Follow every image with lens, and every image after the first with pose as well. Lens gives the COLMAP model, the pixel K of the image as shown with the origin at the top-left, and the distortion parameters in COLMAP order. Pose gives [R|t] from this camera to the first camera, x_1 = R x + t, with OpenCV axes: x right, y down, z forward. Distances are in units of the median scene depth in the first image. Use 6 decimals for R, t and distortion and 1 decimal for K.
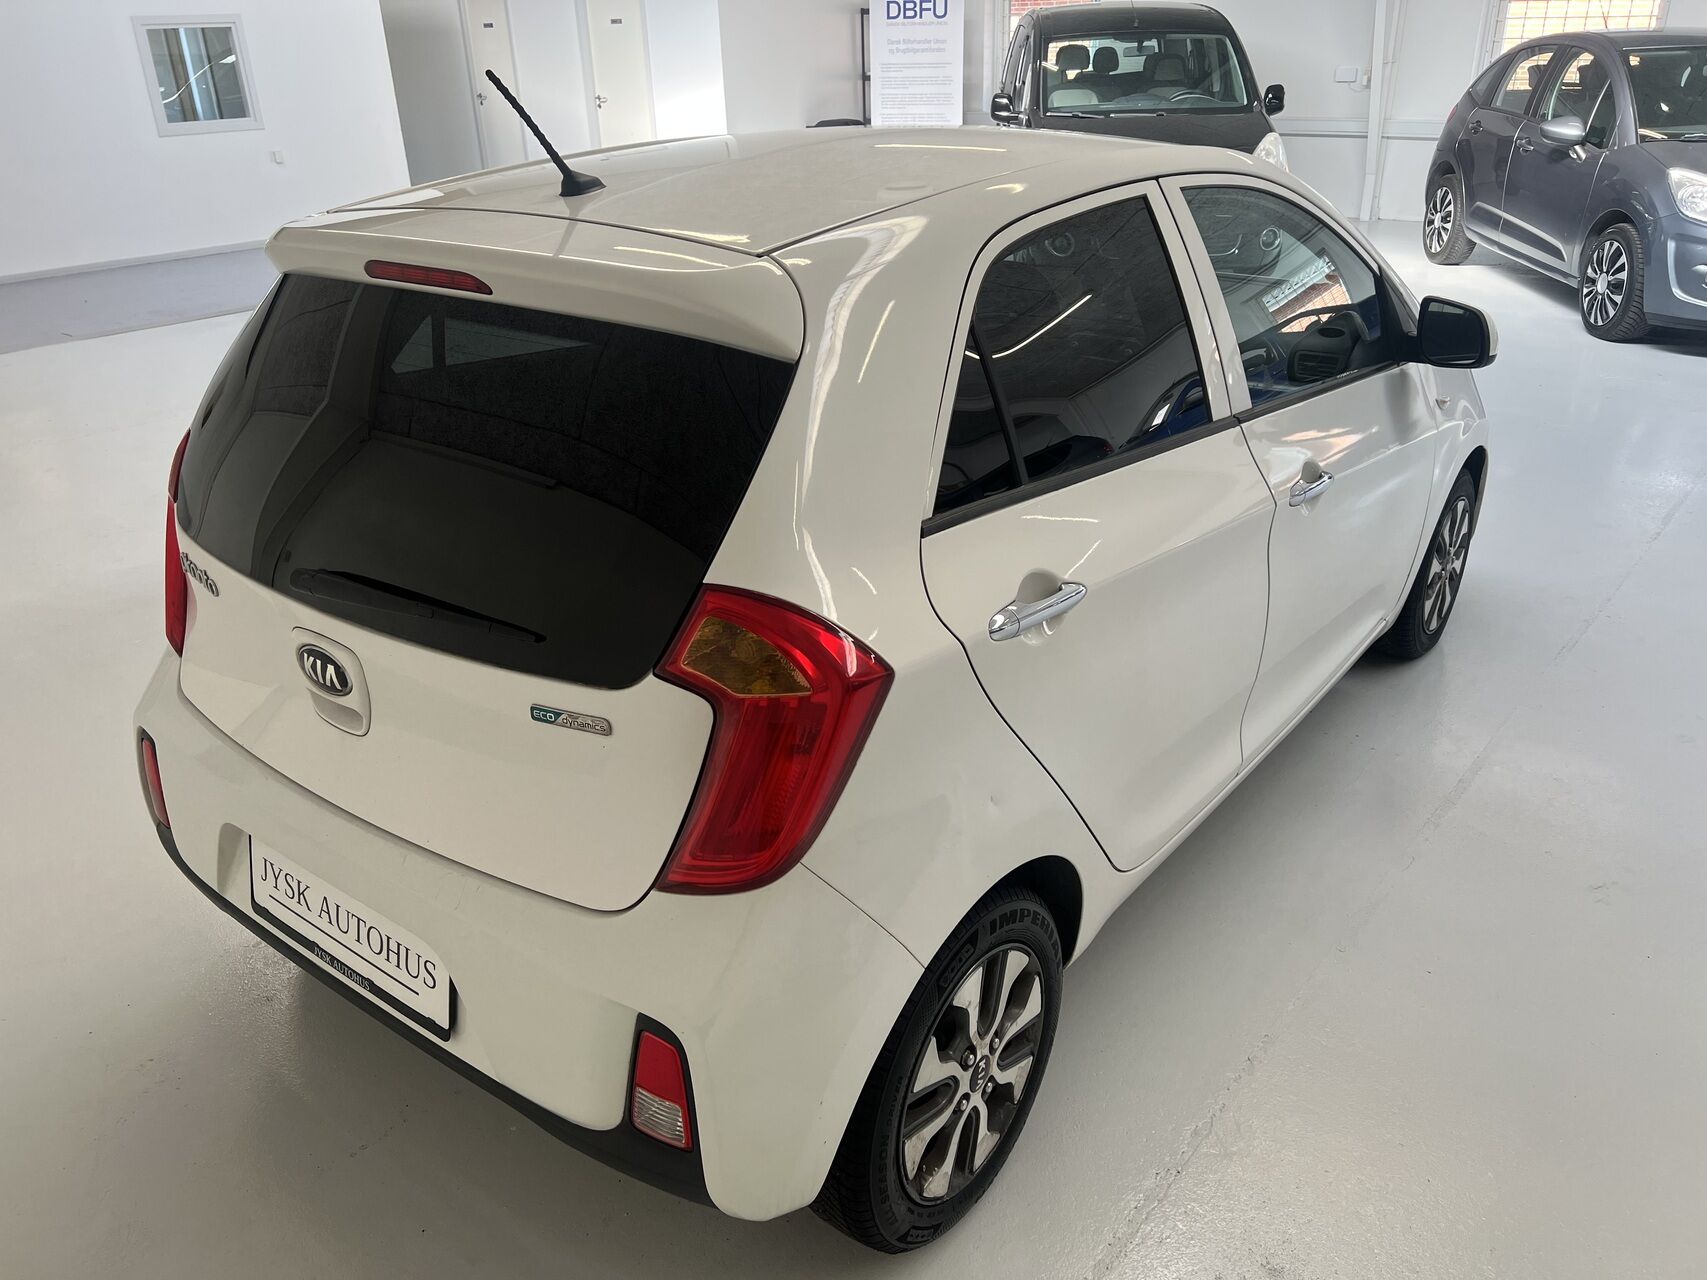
lens RADIAL K [[1272.7, 0, 853.5], [0, 1272.7, 640.0], [0, 0, 1]] dist [0.068732, -0.067889]
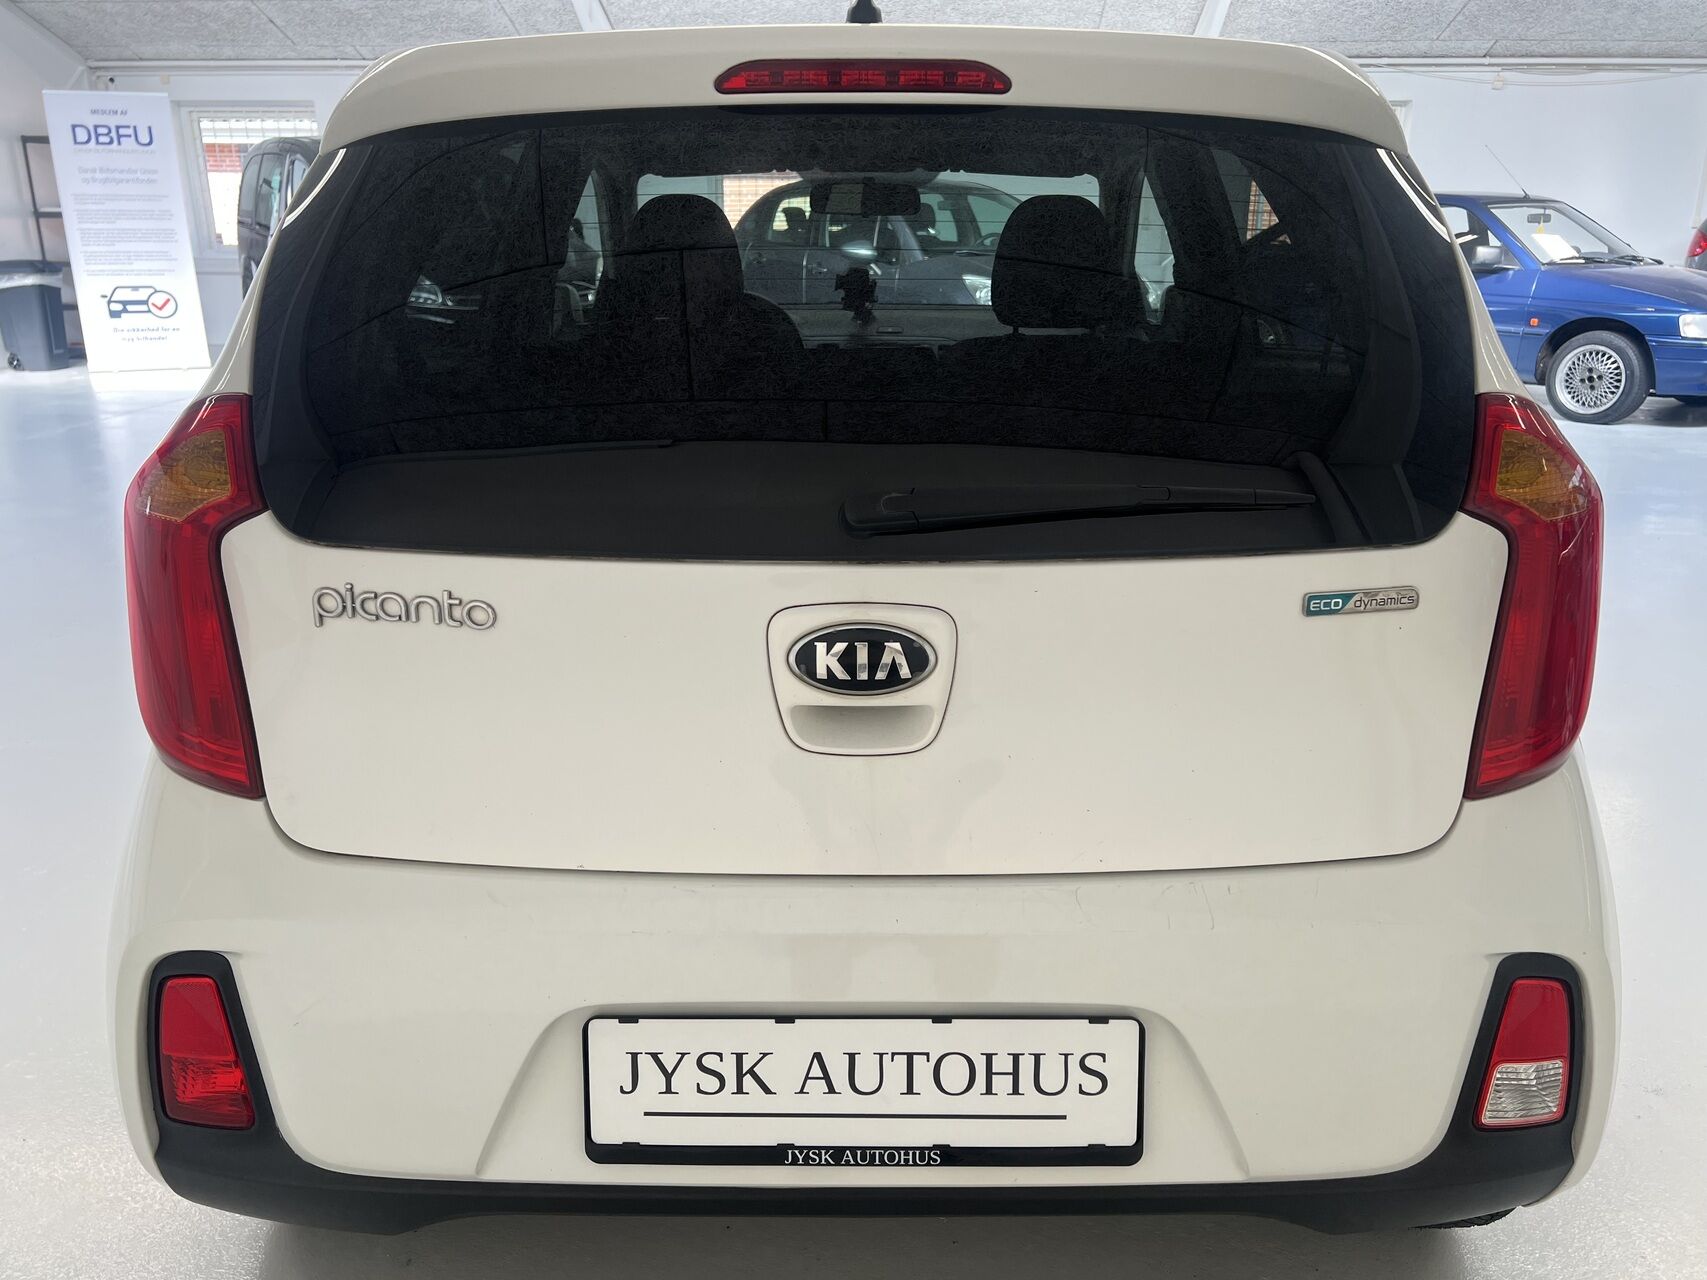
lens RADIAL K [[1305.5, 0, 853.5], [0, 1305.5, 640.0], [0, 0, 1]] dist [0.070807, -0.077922]
pose [[0.797432, -0.162069, 0.581236, -0.125118], [0.241260, 0.968546, -0.060934, 0.008464], [-0.553078, 0.188820, 0.811450, 0.074869]]
